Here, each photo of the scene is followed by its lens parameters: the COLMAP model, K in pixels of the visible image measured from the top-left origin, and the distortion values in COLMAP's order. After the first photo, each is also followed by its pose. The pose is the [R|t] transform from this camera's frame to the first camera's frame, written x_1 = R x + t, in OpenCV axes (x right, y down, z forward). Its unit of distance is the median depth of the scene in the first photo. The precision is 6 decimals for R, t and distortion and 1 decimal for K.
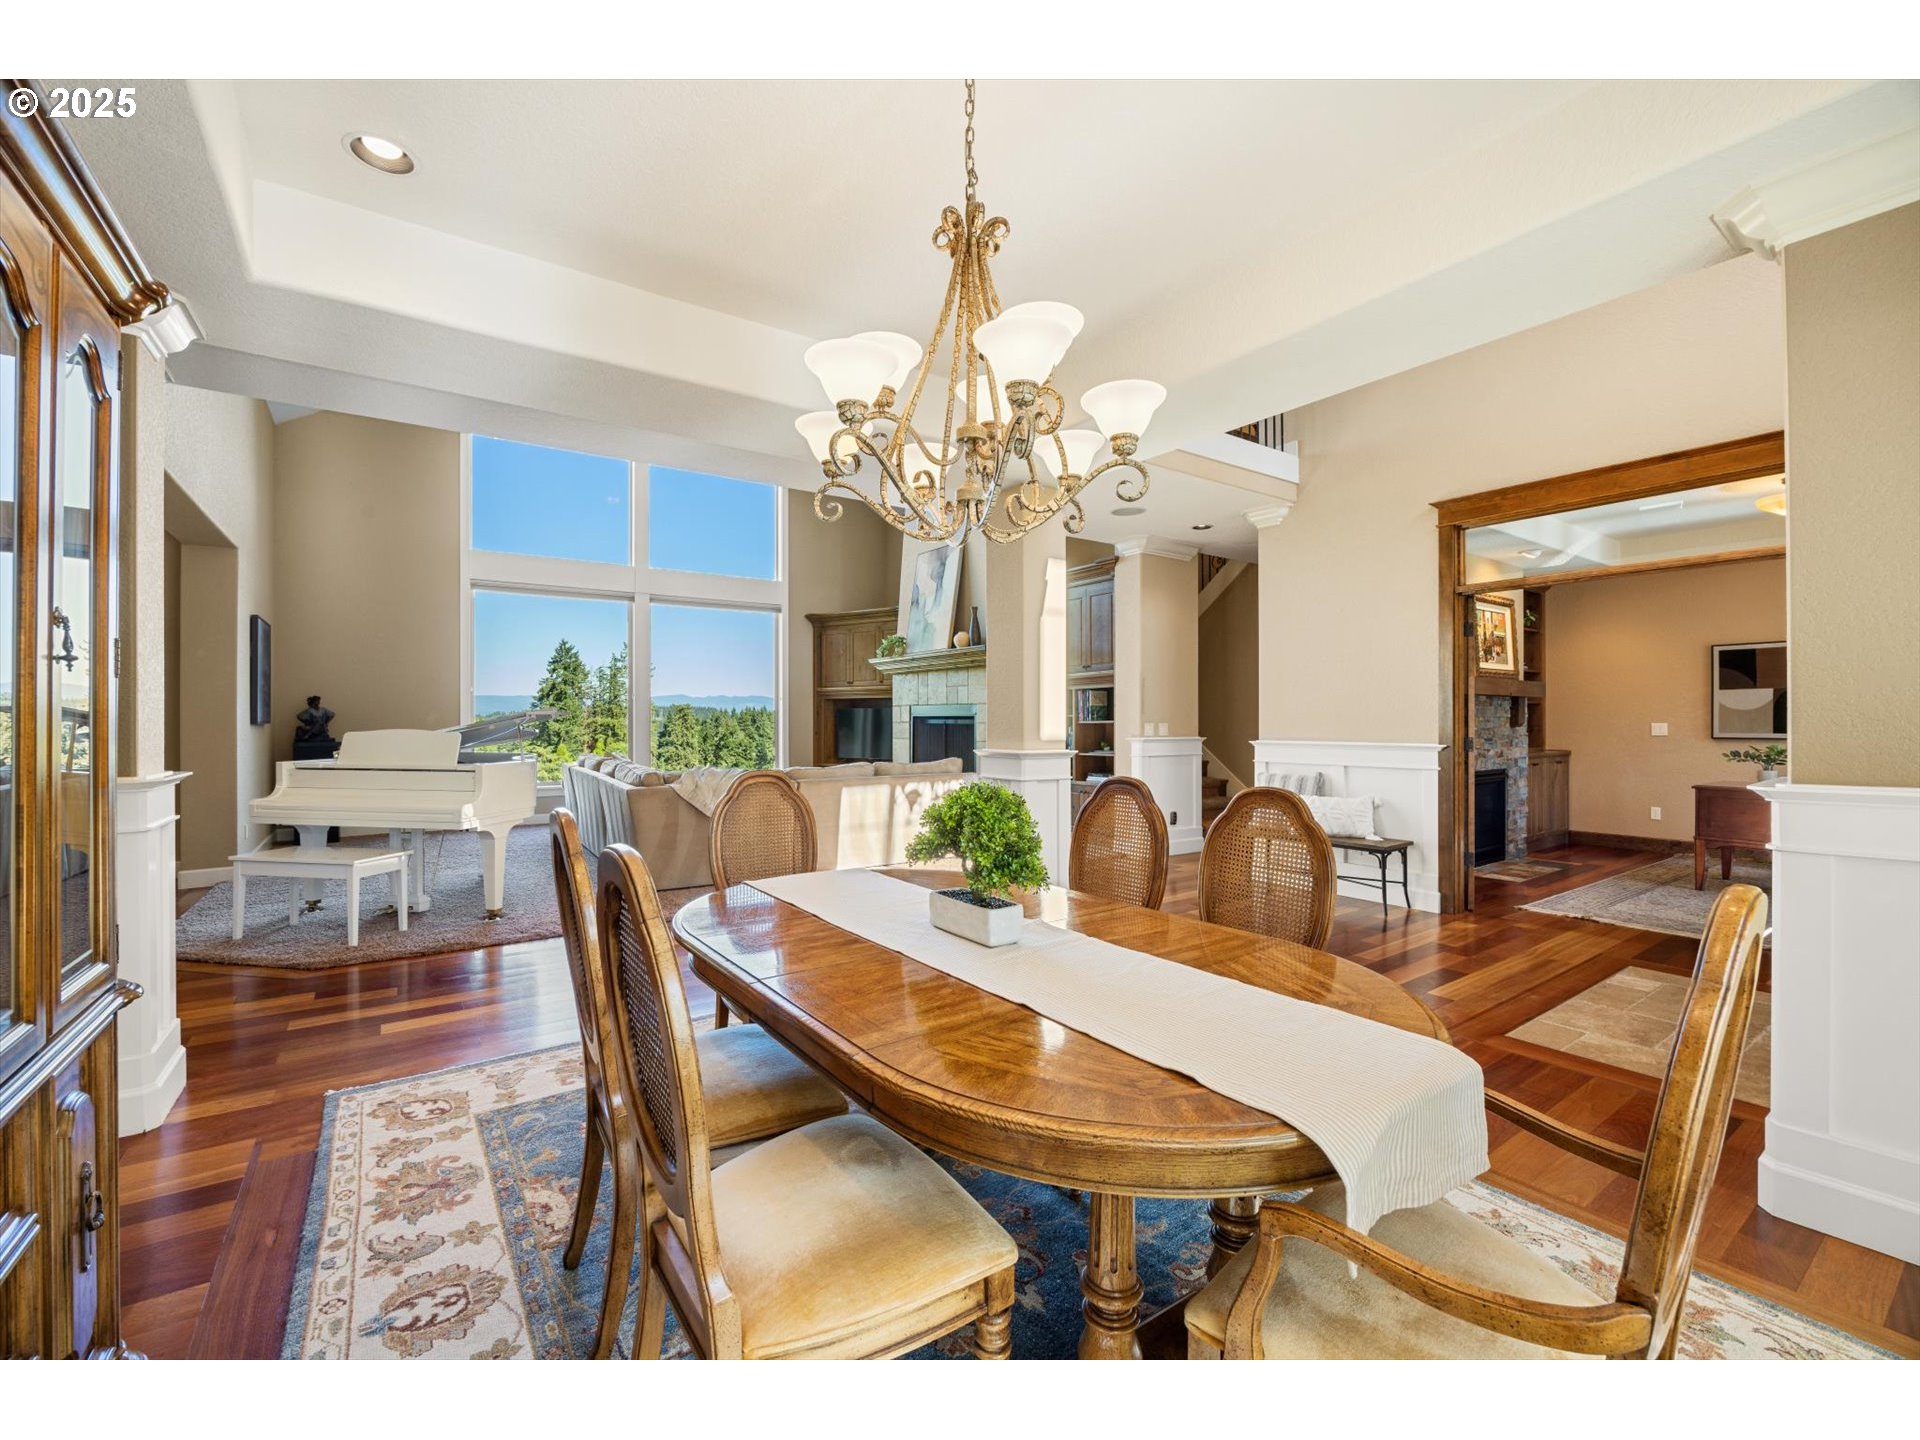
lens RADIAL K [[772.2, 0, 960.0], [0, 772.2, 720.0], [0, 0, 1]] dist [0.009567, -0.000048]
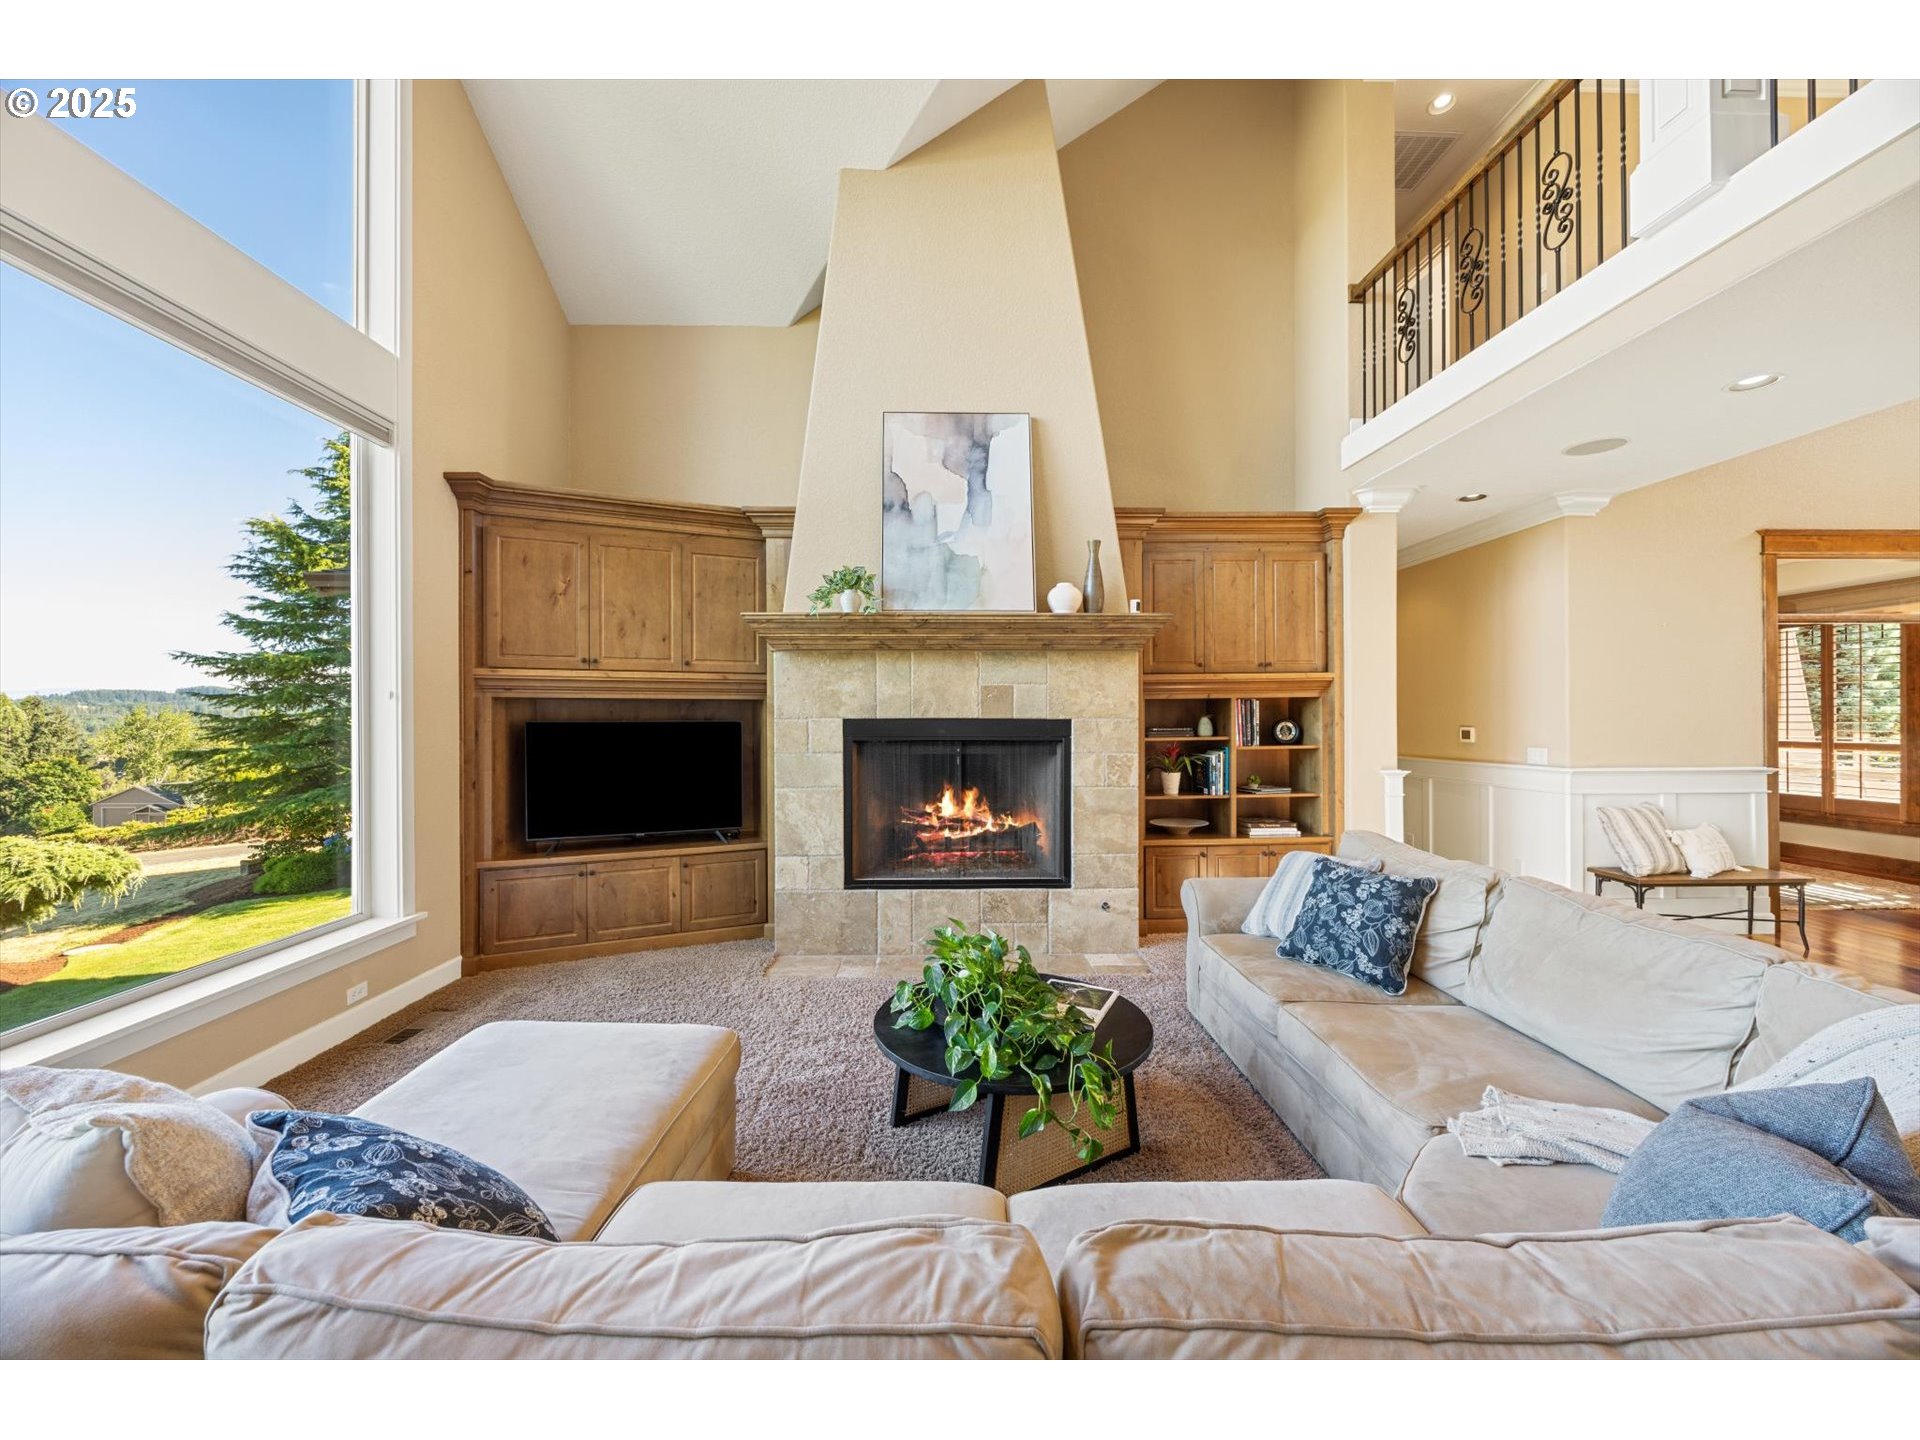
lens RADIAL K [[772.2, 0, 960.0], [0, 772.2, 720.0], [0, 0, 1]] dist [0.009567, -0.000048]
pose [[0.557443, 0.002330, 0.830212, -0.446779], [0.007157, 0.999945, -0.007612, -0.014771], [-0.830185, 0.010185, 0.557396, 0.712554]]
